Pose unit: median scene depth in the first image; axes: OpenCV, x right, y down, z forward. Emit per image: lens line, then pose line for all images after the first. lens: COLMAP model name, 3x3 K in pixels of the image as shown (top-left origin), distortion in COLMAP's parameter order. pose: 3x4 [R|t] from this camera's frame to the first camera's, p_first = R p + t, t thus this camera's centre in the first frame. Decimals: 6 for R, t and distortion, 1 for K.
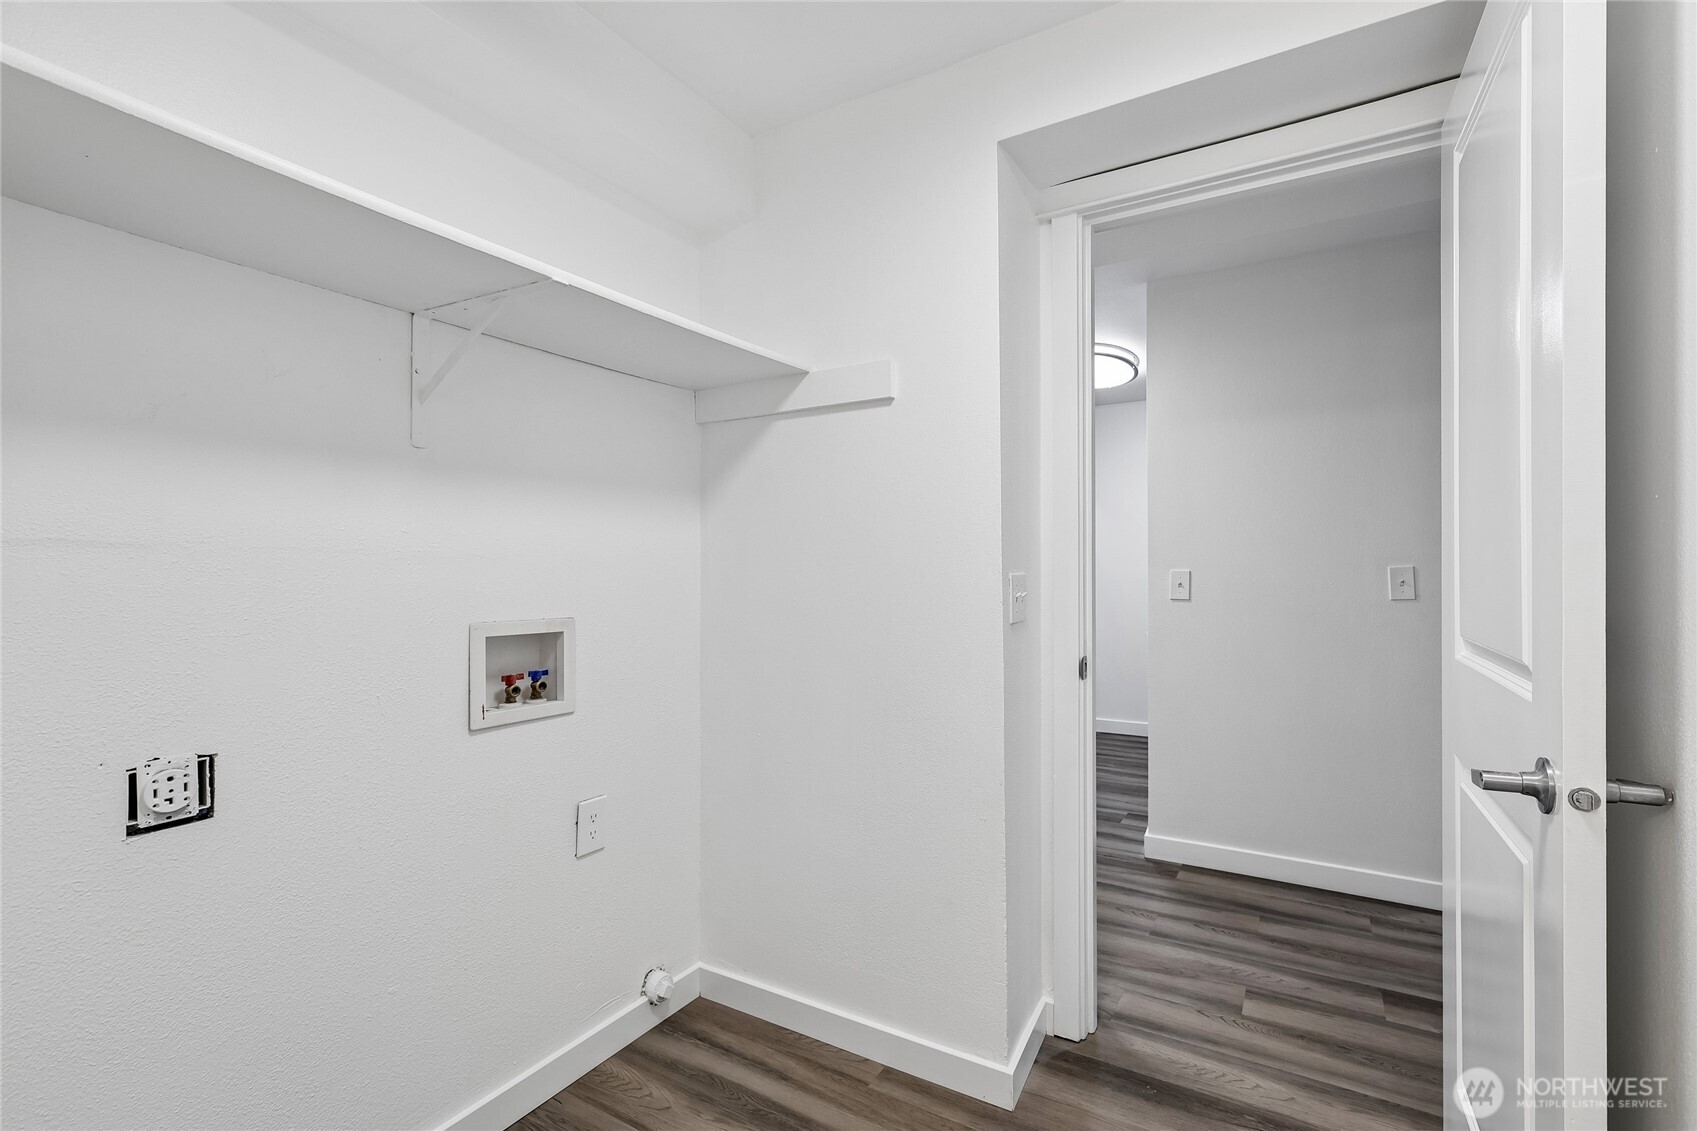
lens RADIAL K [[760.7, 0, 852.1], [0, 760.7, 566.5], [0, 0, 1]] dist [-0.001296, 0.002740]
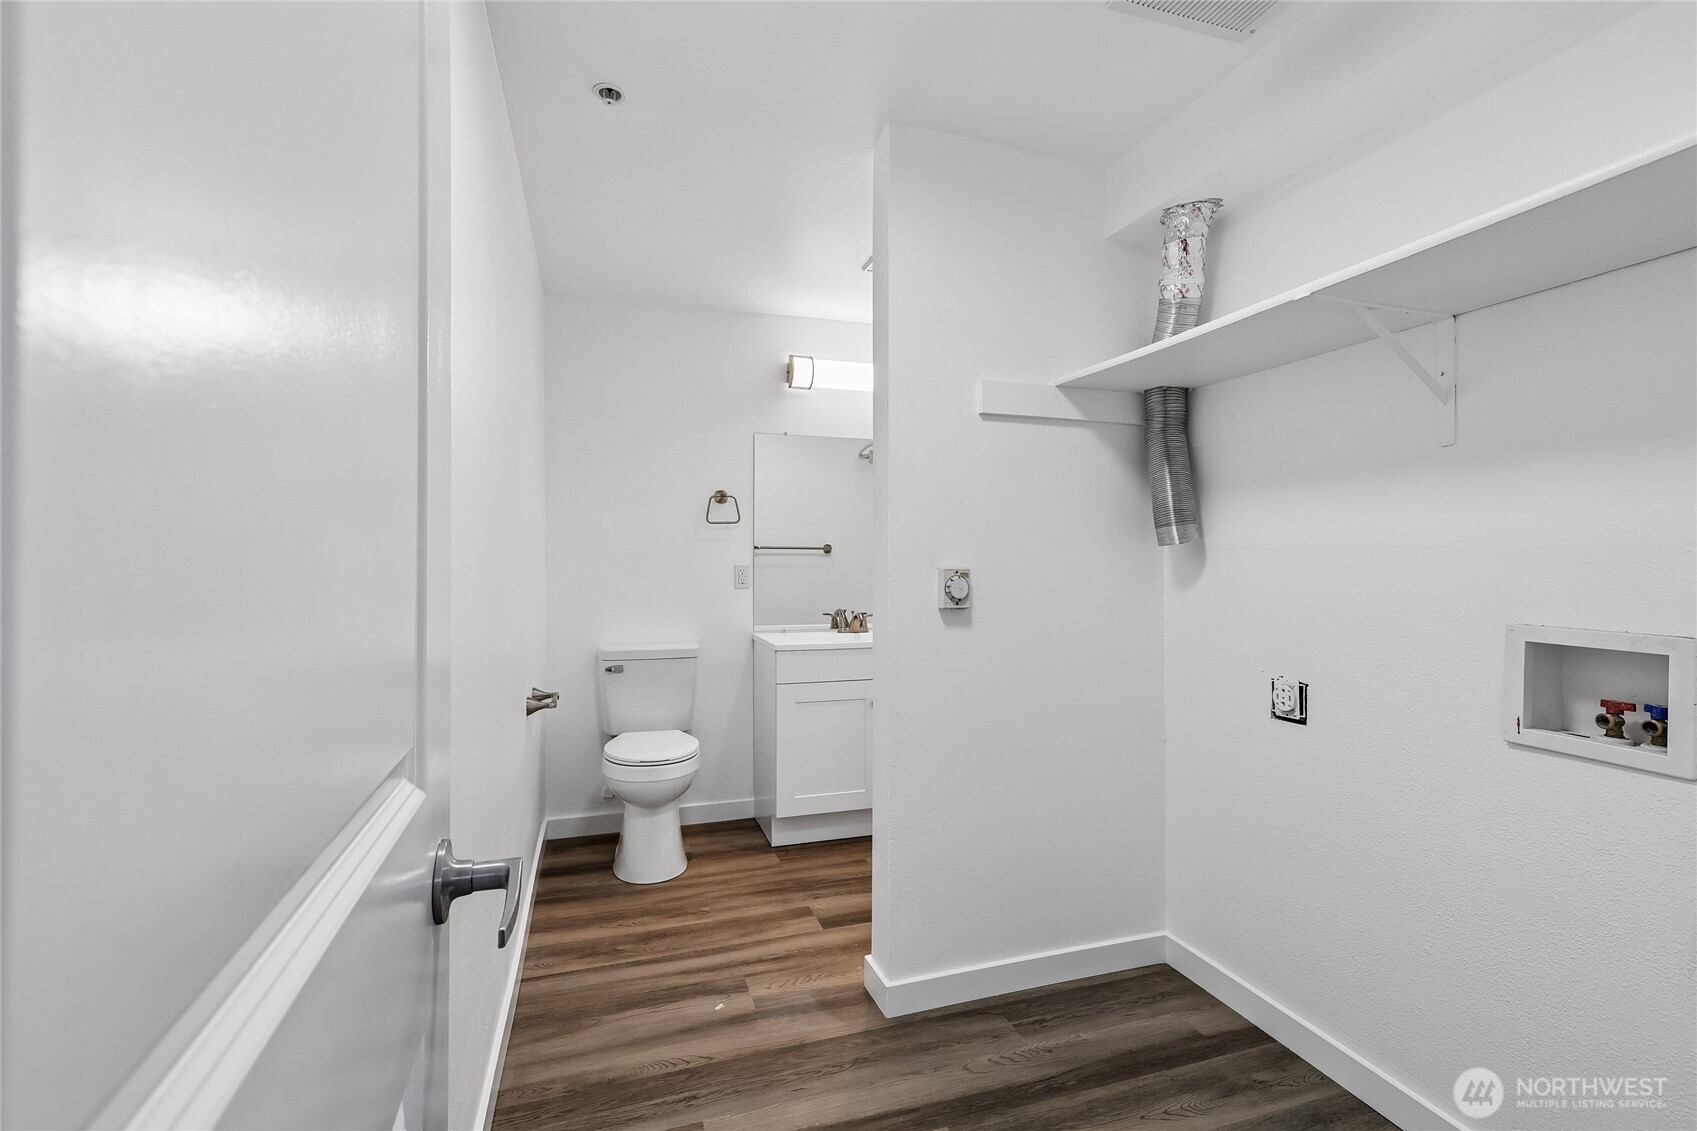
lens RADIAL K [[760.7, 0, 852.4], [0, 760.7, 583.2], [0, 0, 1]] dist [-0.001296, 0.002740]
pose [[-0.641884, 0.018100, -0.766588, 0.732788], [-0.005717, 0.999581, 0.028388, 0.006052], [0.766780, 0.022604, -0.641512, 1.035301]]
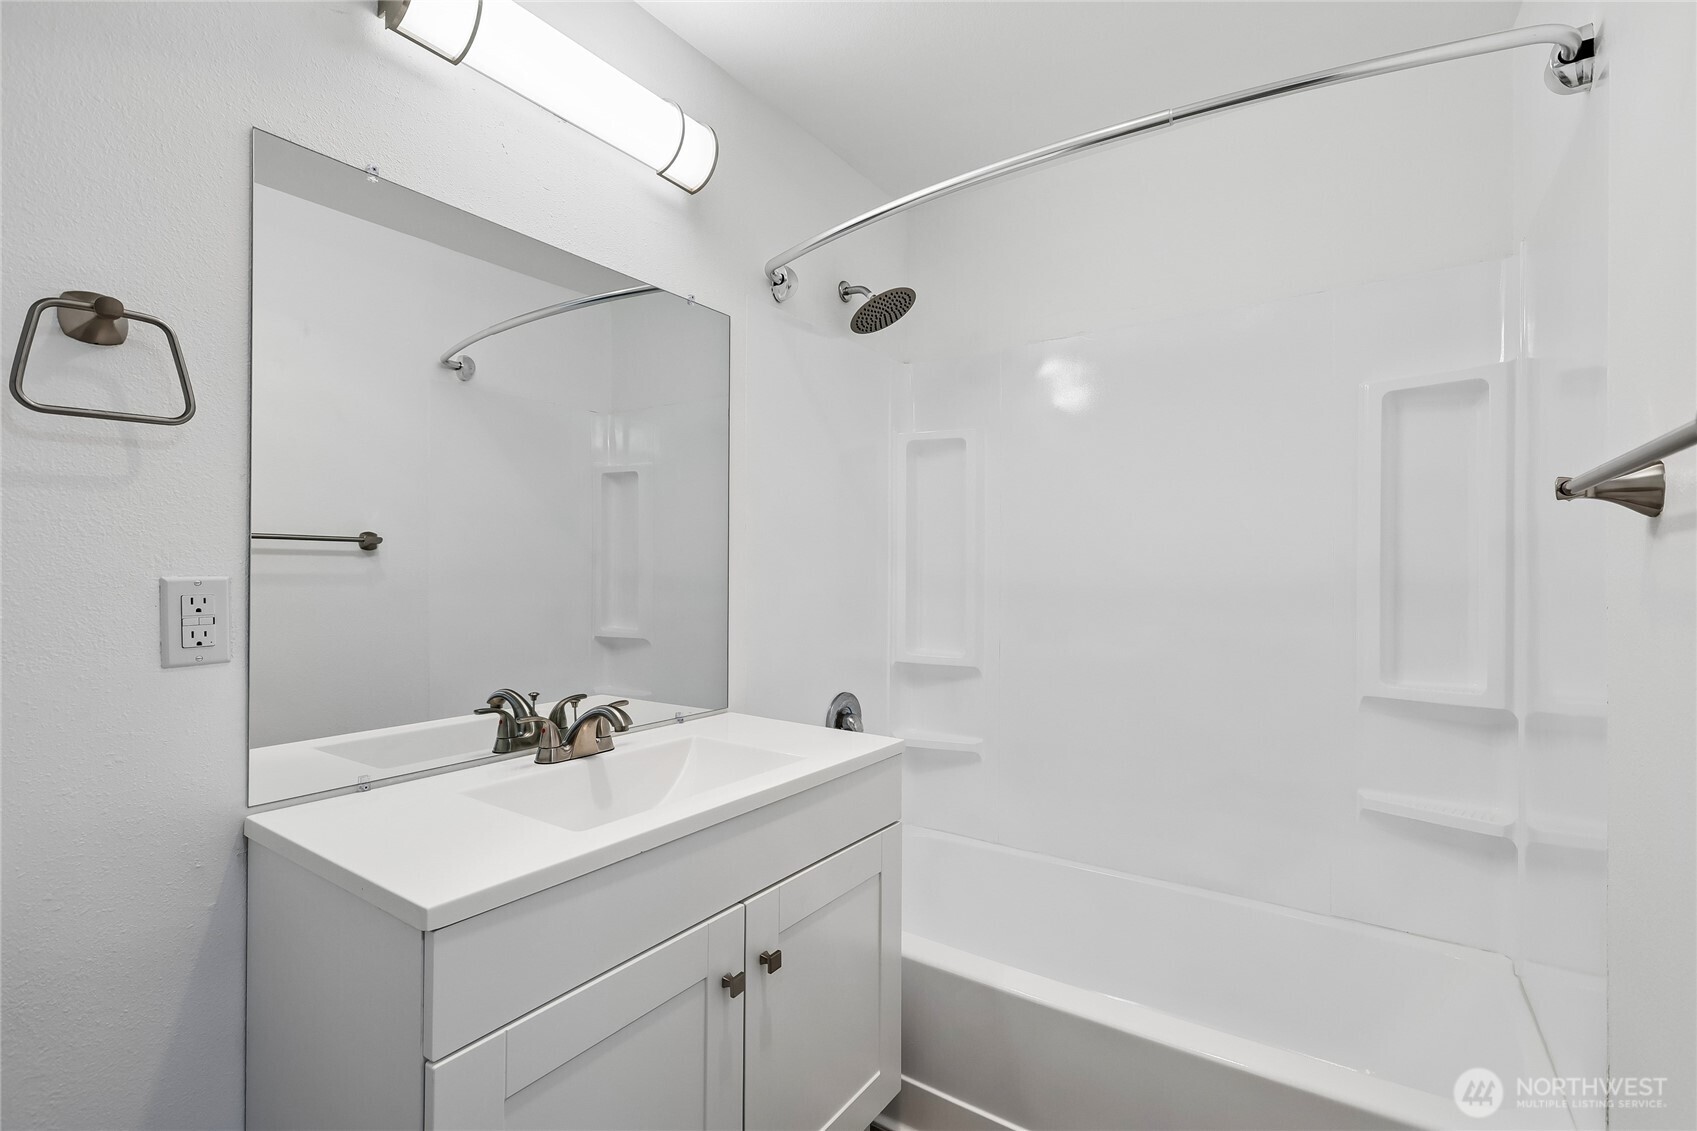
lens RADIAL K [[760.7, 0, 850.7], [0, 760.7, 565.3], [0, 0, 1]] dist [-0.001296, 0.002740]
pose [[-0.045478, -0.006104, -0.998947, 0.342283], [-0.004184, 0.999974, -0.005920, 0.006432], [0.998957, 0.003911, -0.045502, 0.553690]]
